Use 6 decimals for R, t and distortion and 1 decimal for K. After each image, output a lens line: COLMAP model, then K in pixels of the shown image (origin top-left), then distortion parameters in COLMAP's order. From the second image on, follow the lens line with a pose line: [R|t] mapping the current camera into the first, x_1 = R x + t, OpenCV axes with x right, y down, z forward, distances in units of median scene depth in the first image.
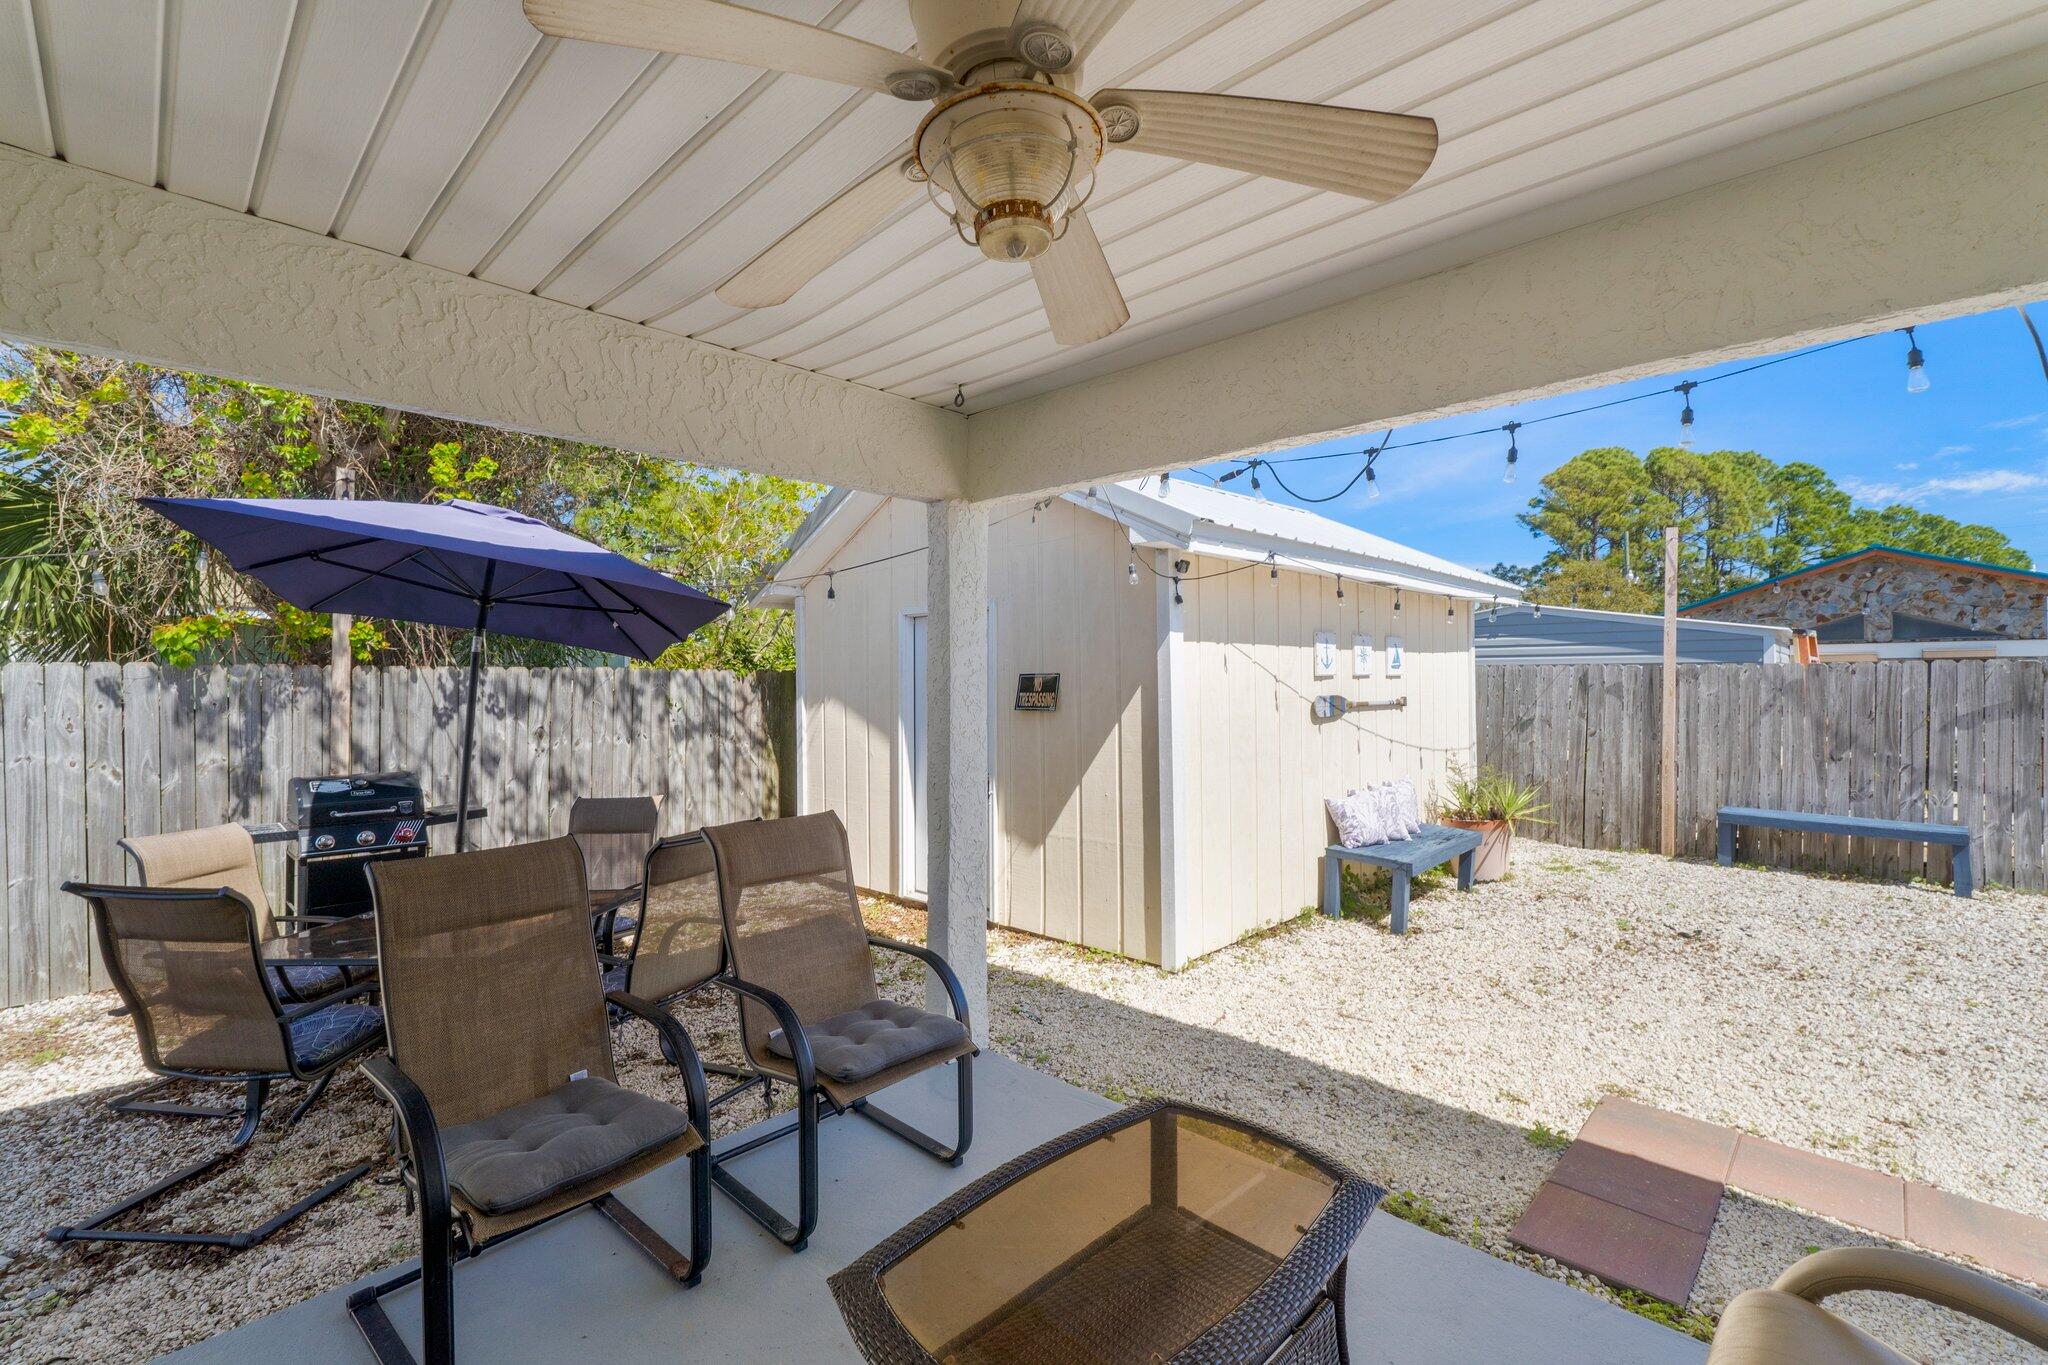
lens RADIAL K [[872.9, 0, 1030.2], [0, 872.9, 679.7], [0, 0, 1]] dist [-0.009482, -0.000400]
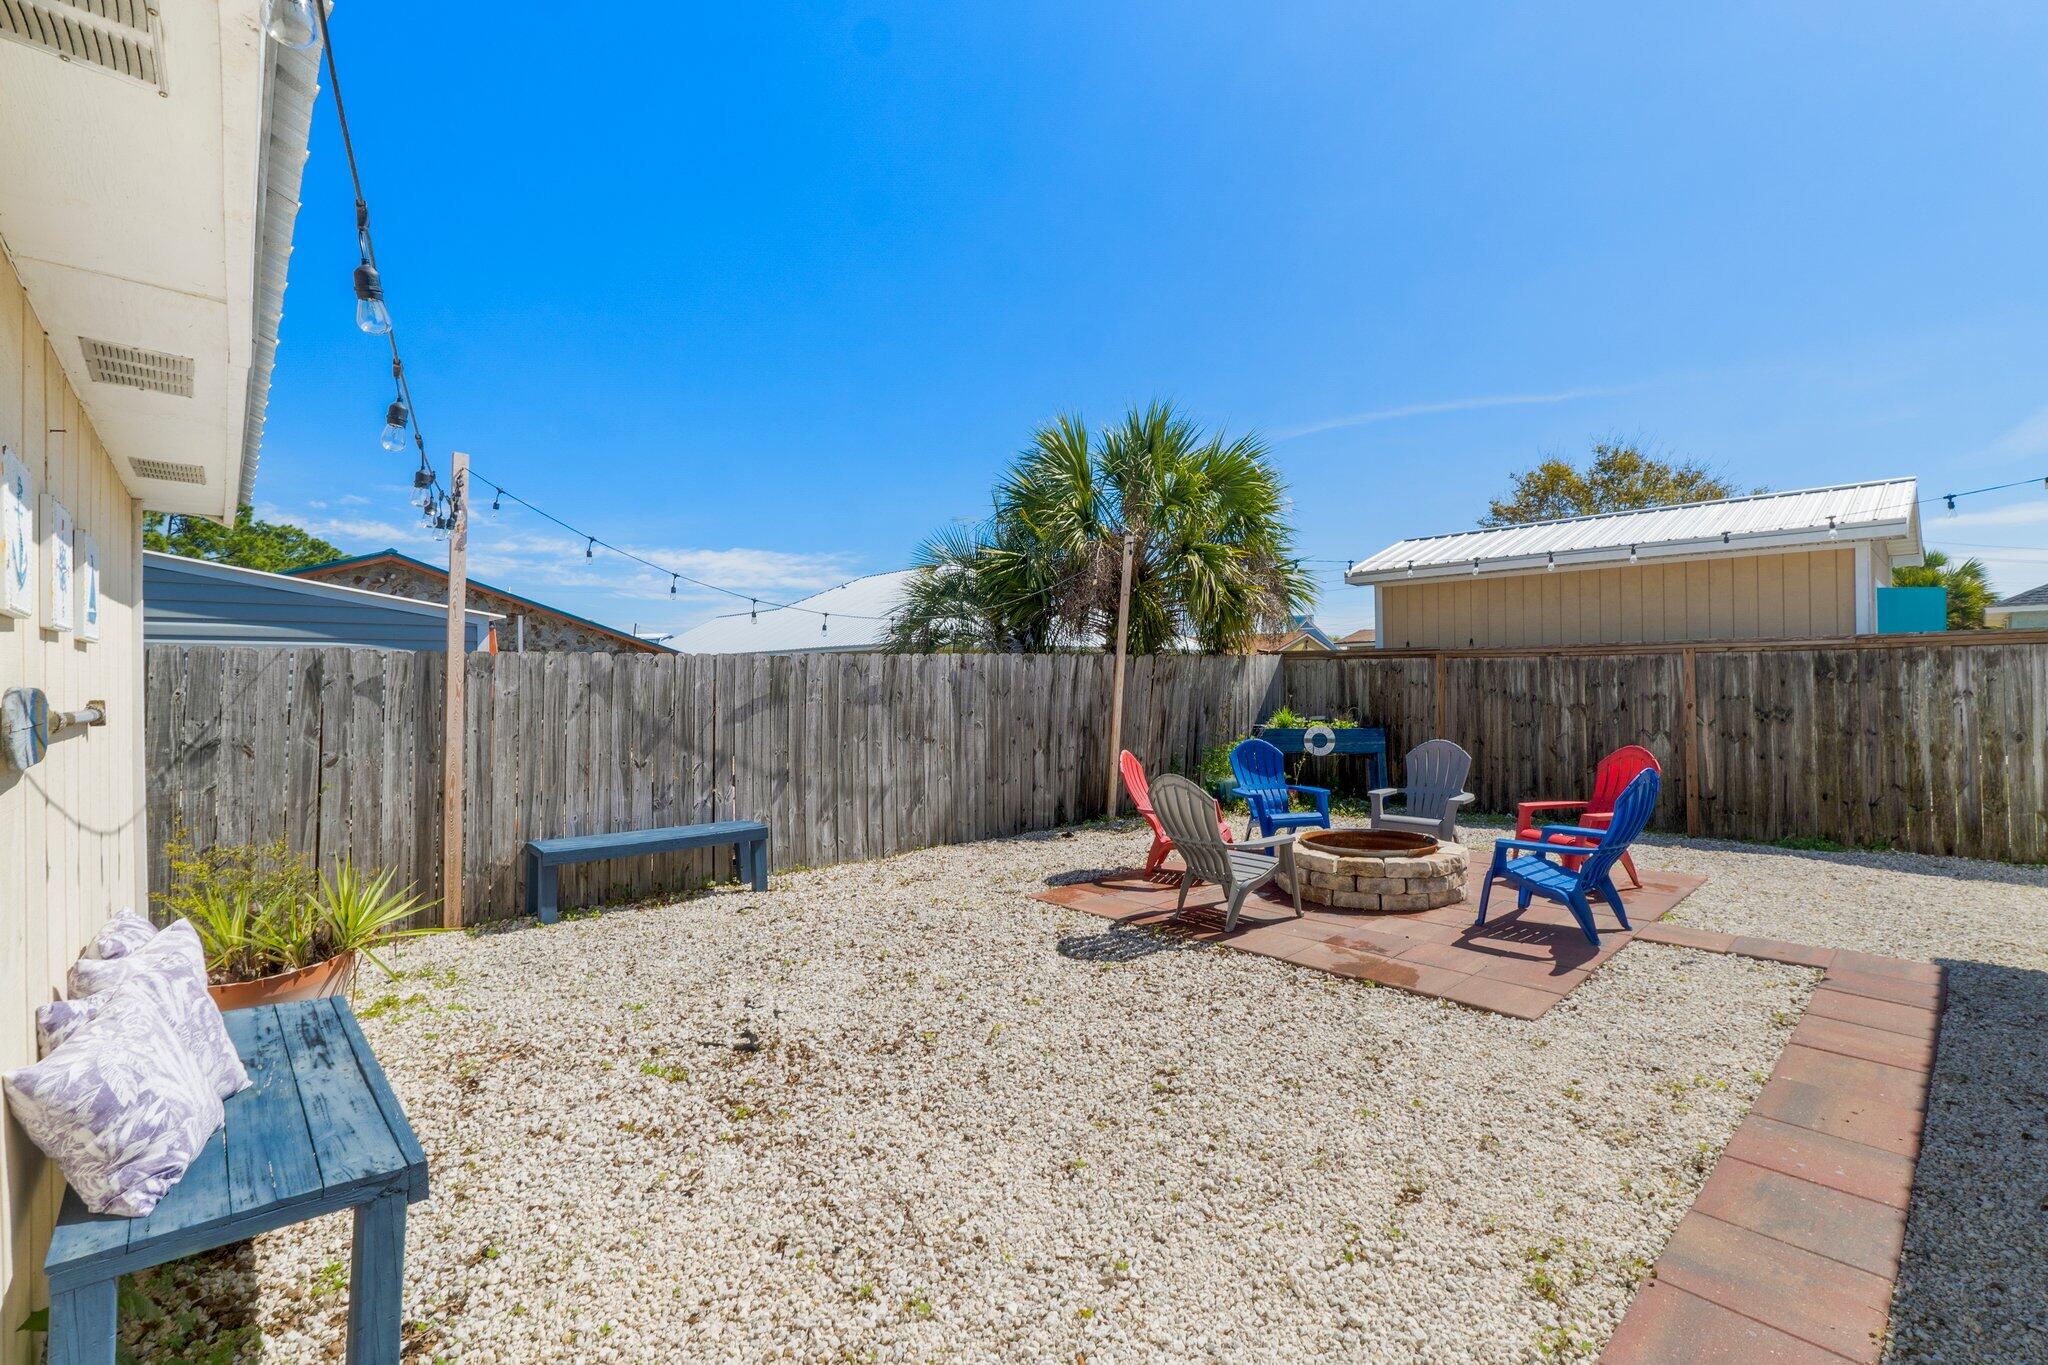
lens RADIAL K [[872.9, 0, 1014.8], [0, 872.9, 664.9], [0, 0, 1]] dist [-0.009482, -0.000400]
pose [[0.050286, 0.024934, 0.998424, 0.074371], [0.011477, 0.999608, -0.025542, 0.017649], [-0.998669, 0.012743, 0.049980, 0.564804]]
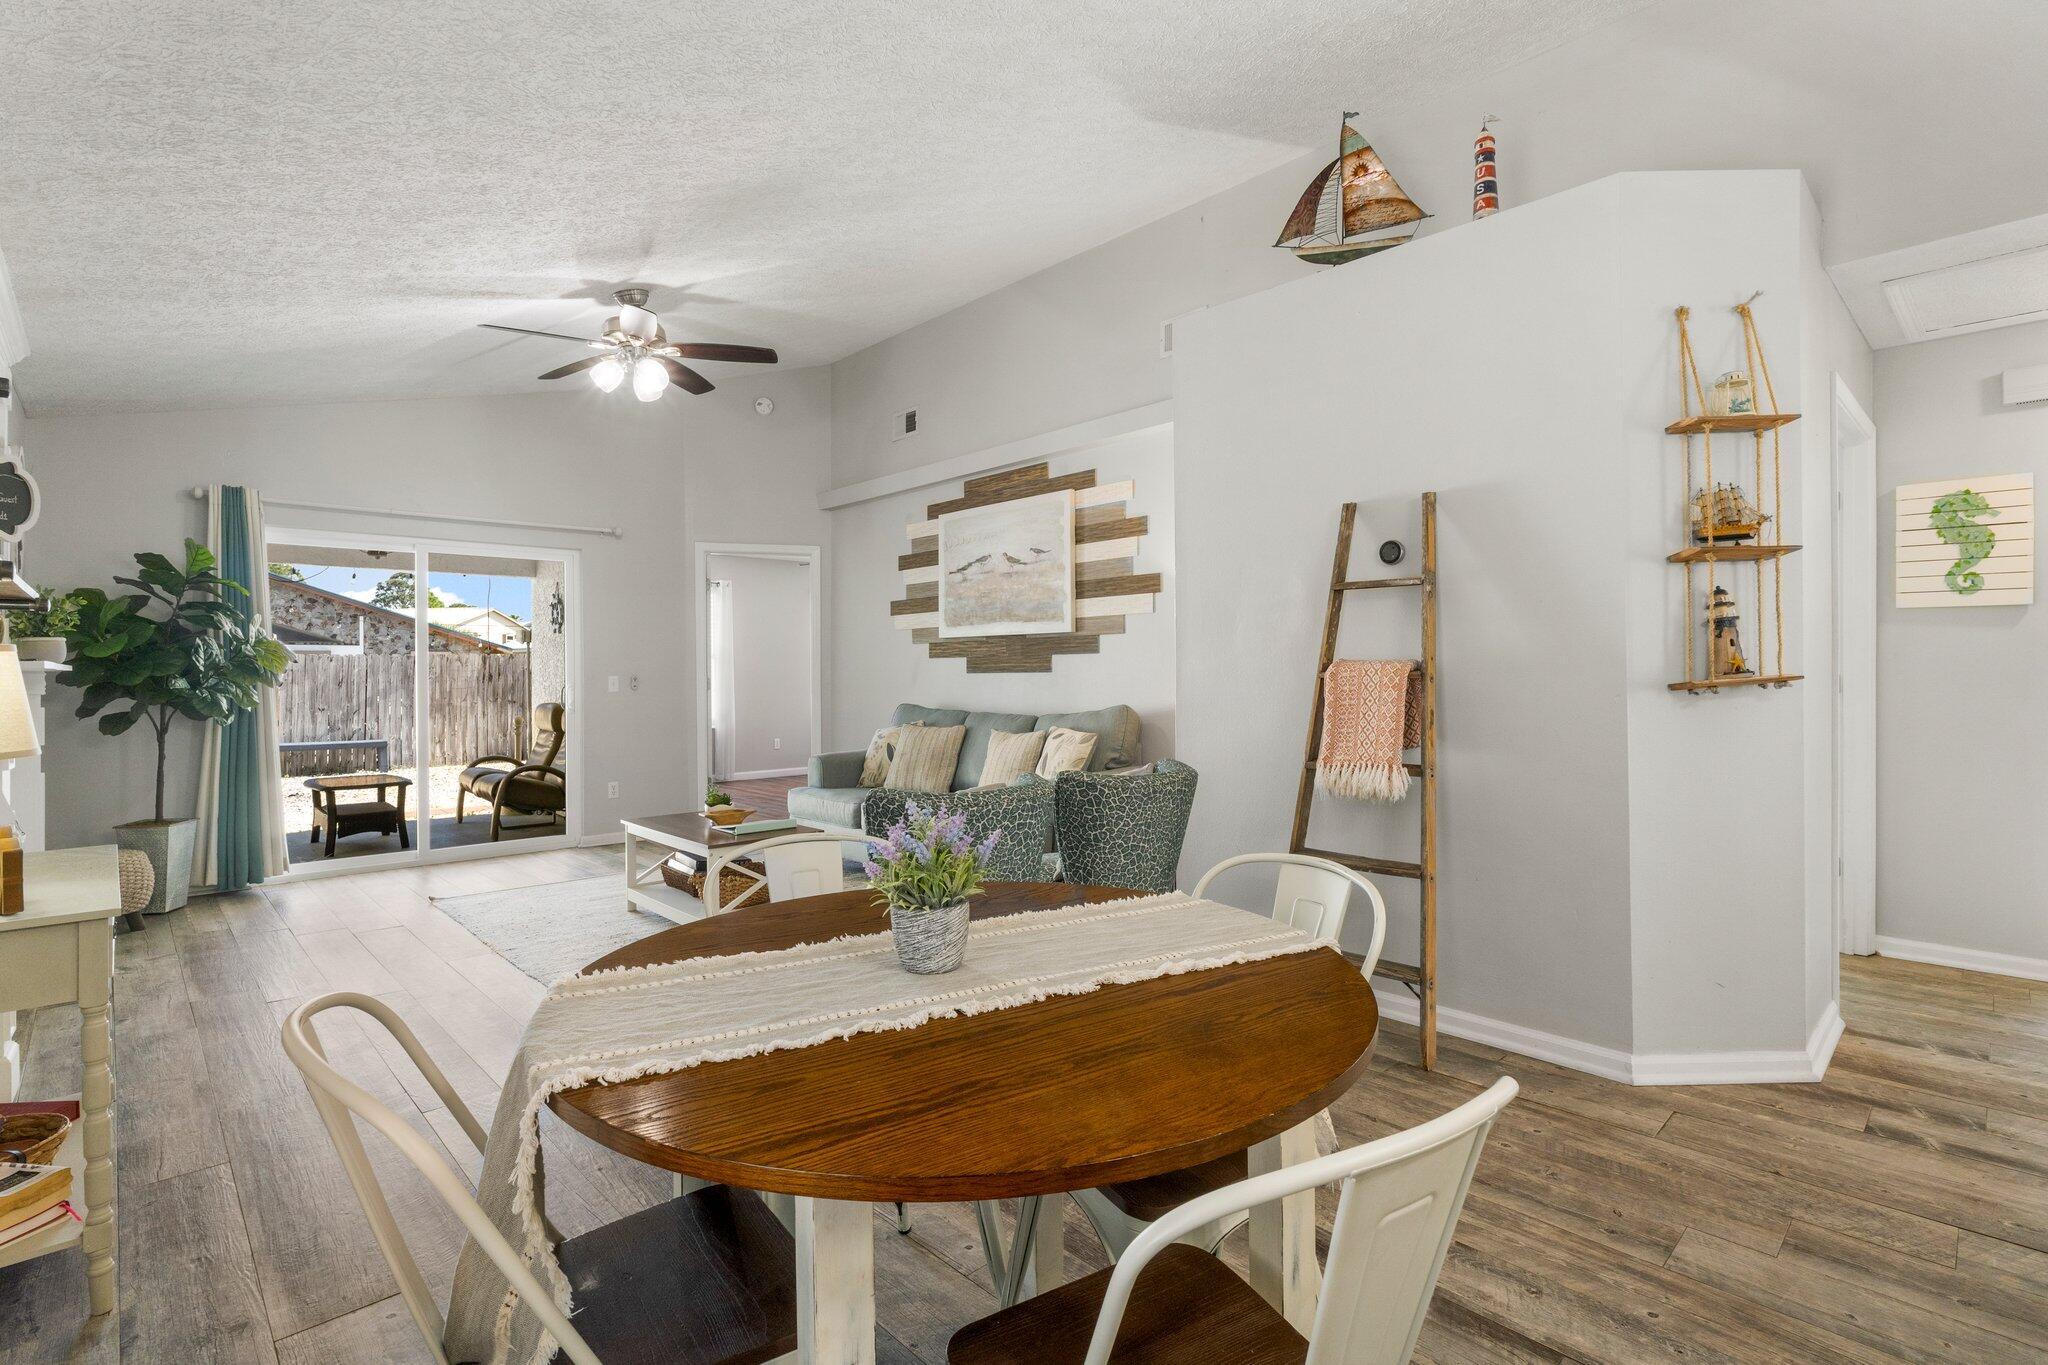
lens RADIAL K [[968.4, 0, 1037.2], [0, 968.4, 665.6], [0, 0, 1]] dist [-0.005104, -0.000161]
pose [[0.041408, 0.012805, 0.999060, -0.941759], [0.004453, 0.999906, -0.013001, 0.033513], [-0.999132, 0.004987, 0.041347, -0.518729]]
